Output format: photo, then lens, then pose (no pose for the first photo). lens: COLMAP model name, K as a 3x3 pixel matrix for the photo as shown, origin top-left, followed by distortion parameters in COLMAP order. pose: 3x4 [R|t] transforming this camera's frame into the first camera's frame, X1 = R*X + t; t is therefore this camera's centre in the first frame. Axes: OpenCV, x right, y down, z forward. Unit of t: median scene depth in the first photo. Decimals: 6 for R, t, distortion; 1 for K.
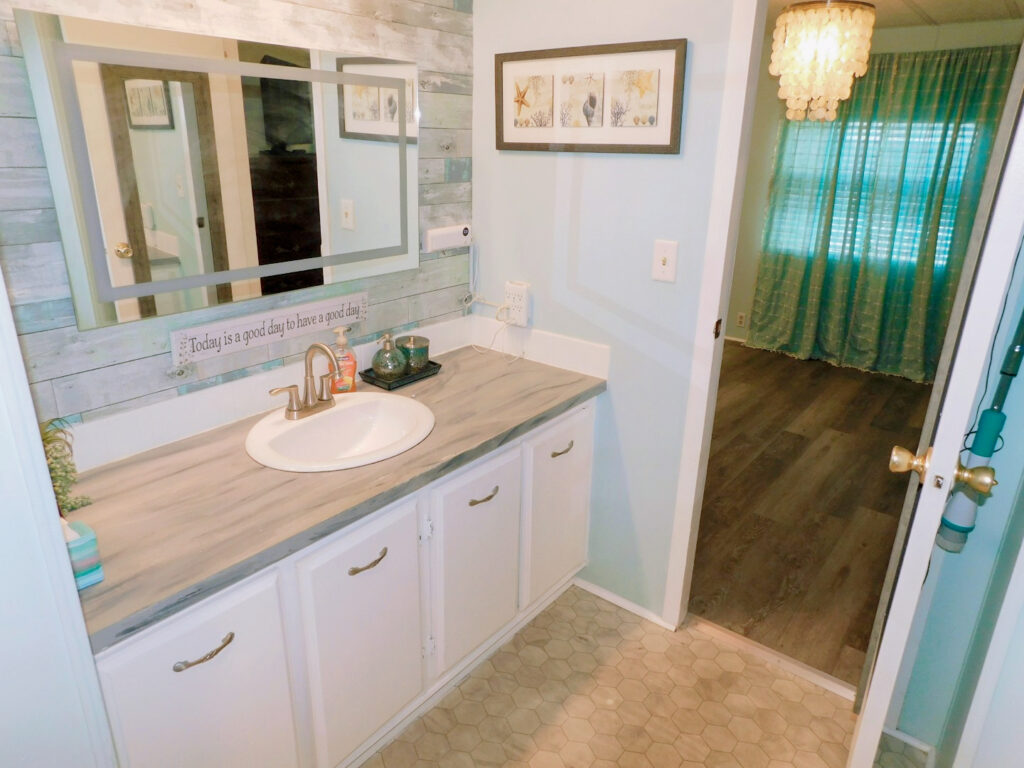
lens RADIAL K [[691.3, 0, 515.7], [0, 691.3, 380.5], [0, 0, 1]] dist [-0.047164, 0.045619]
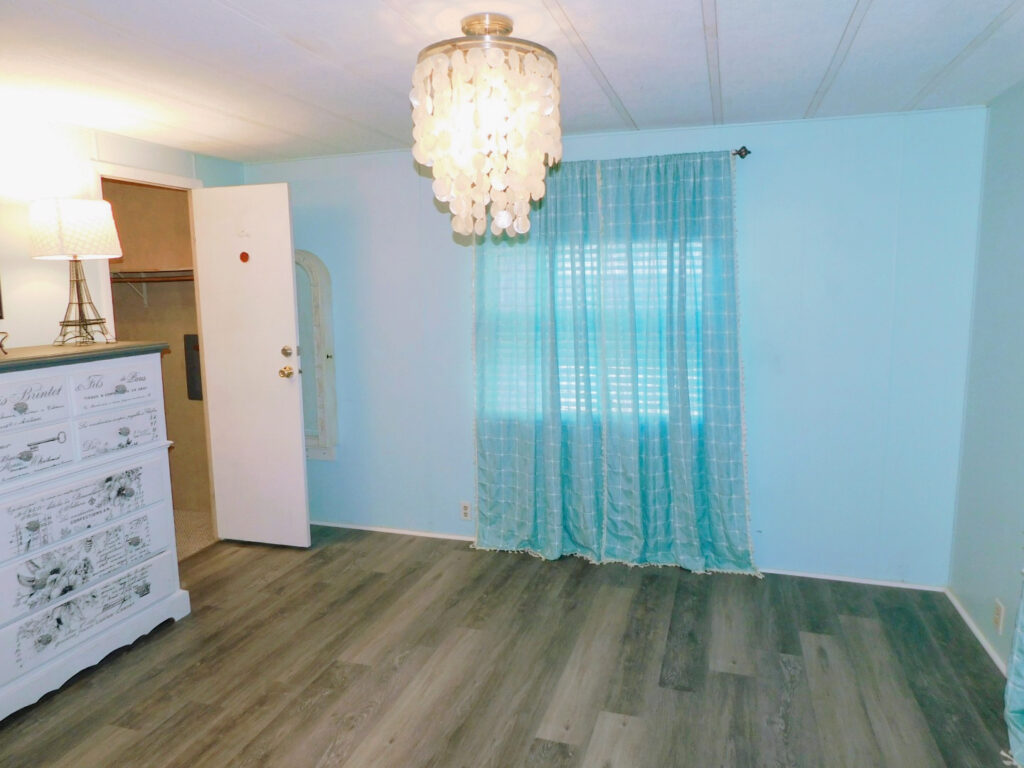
lens RADIAL K [[691.3, 0, 515.3], [0, 691.3, 382.3], [0, 0, 1]] dist [-0.047164, 0.045619]
pose [[0.937869, -0.088131, 0.335610, 0.168925], [0.152441, 0.973520, -0.170354, -0.103316], [-0.311710, 0.210930, 0.926469, 0.328212]]
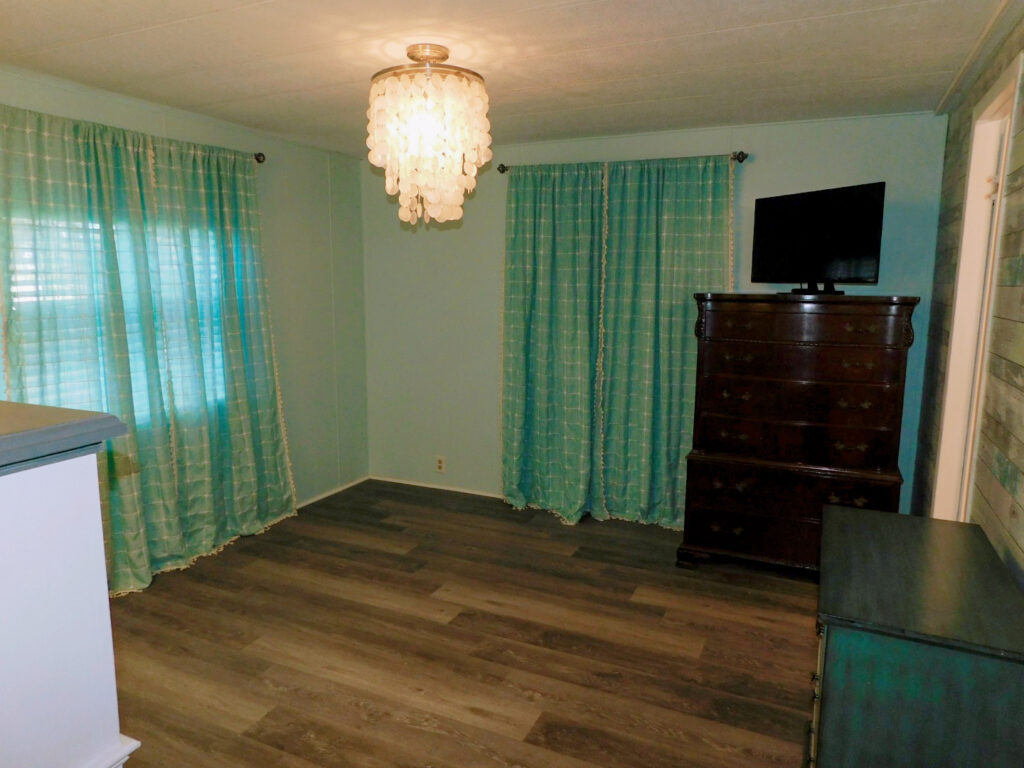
lens RADIAL K [[691.3, 0, 517.4], [0, 691.3, 379.1], [0, 0, 1]] dist [-0.047164, 0.045619]
pose [[-0.216778, -0.175534, 0.960310, -0.243415], [0.323519, 0.915196, 0.240318, -0.267276], [-0.921055, 0.362774, -0.141606, 0.772621]]
